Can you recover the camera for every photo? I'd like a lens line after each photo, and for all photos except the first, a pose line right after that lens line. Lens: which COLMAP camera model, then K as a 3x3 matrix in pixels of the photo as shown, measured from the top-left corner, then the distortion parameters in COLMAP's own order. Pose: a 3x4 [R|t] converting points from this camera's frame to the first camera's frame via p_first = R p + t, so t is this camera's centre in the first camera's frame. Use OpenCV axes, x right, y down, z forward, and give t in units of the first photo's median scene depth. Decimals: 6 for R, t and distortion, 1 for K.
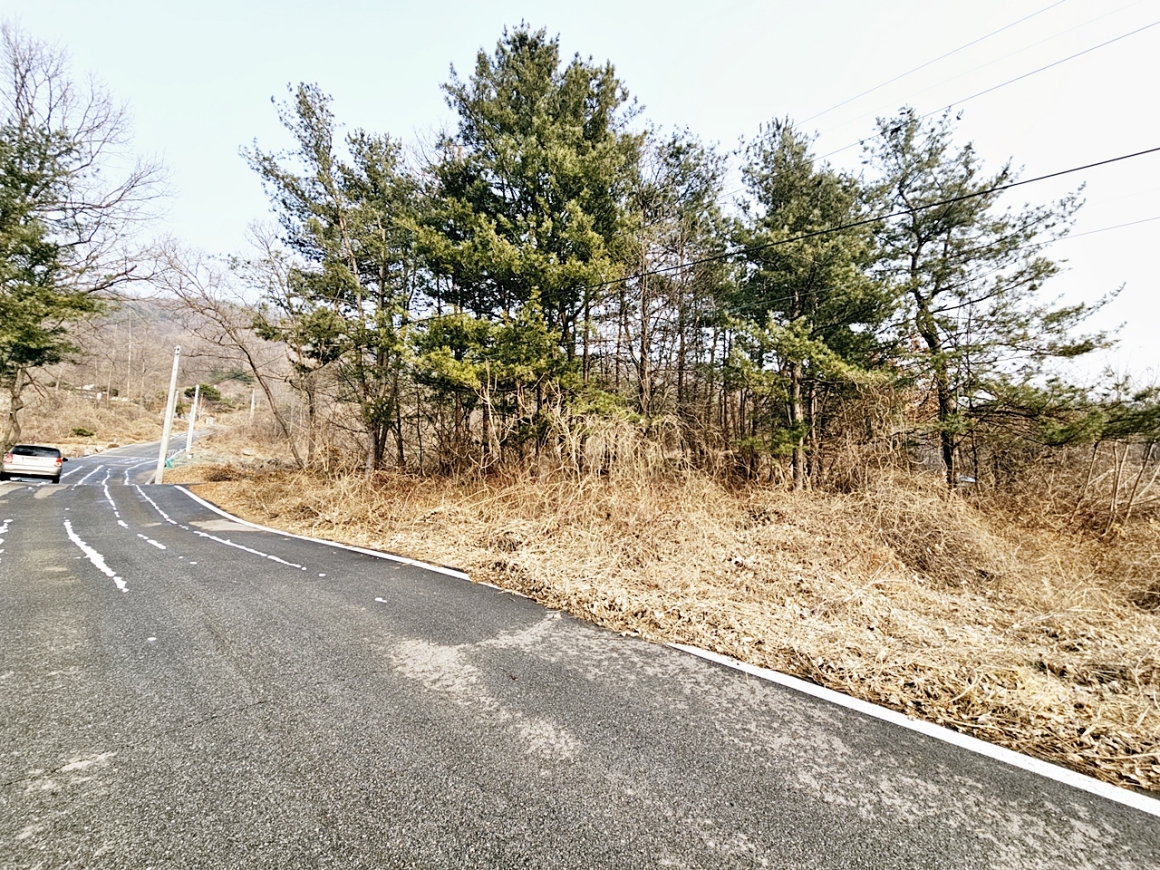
lens RADIAL K [[475.5, 0, 580.0], [0, 475.5, 435.0], [0, 0, 1]] dist [-0.000635, -0.000210]
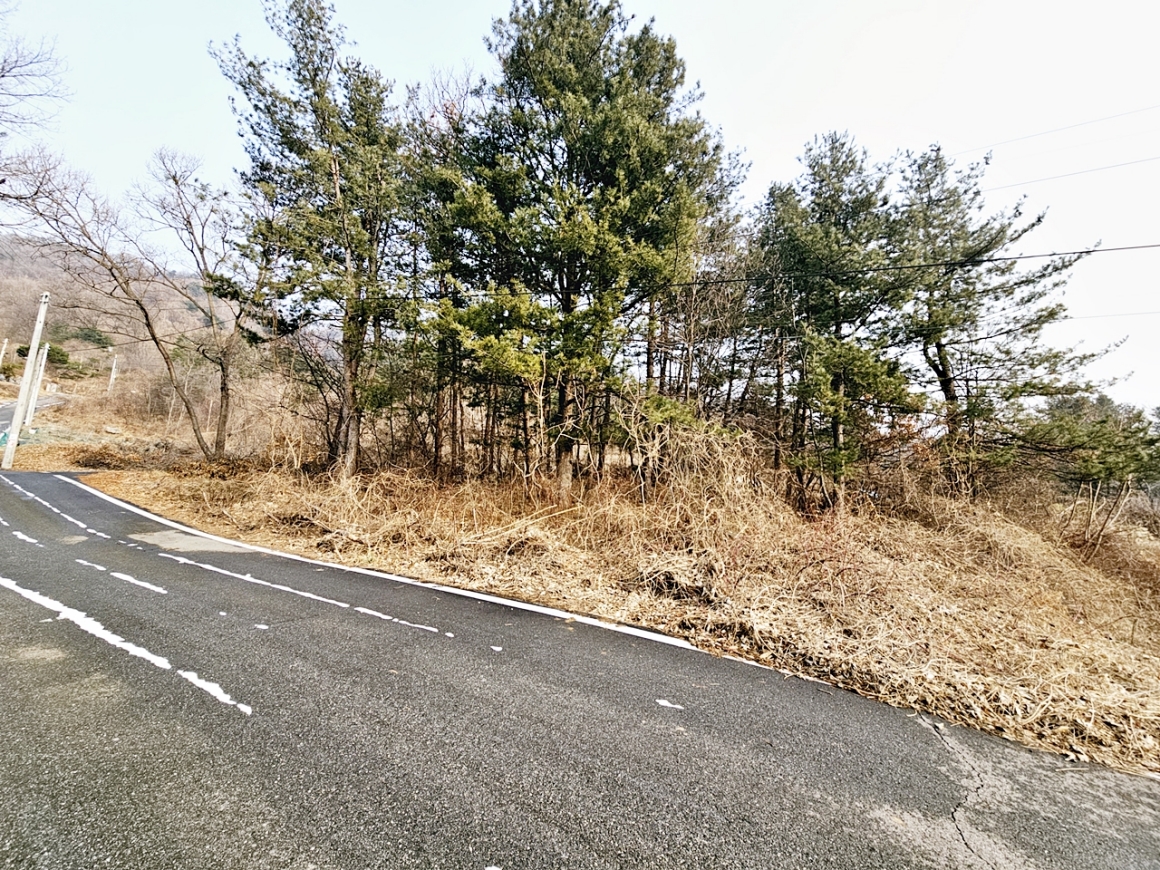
lens RADIAL K [[474.9, 0, 580.0], [0, 474.9, 435.0], [0, 0, 1]] dist [0.000160, 0.000827]
pose [[0.979915, 0.060298, 0.190079, -0.212788], [-0.060761, 0.998147, -0.003396, -0.006660], [-0.189931, -0.008221, 0.981763, 0.113800]]
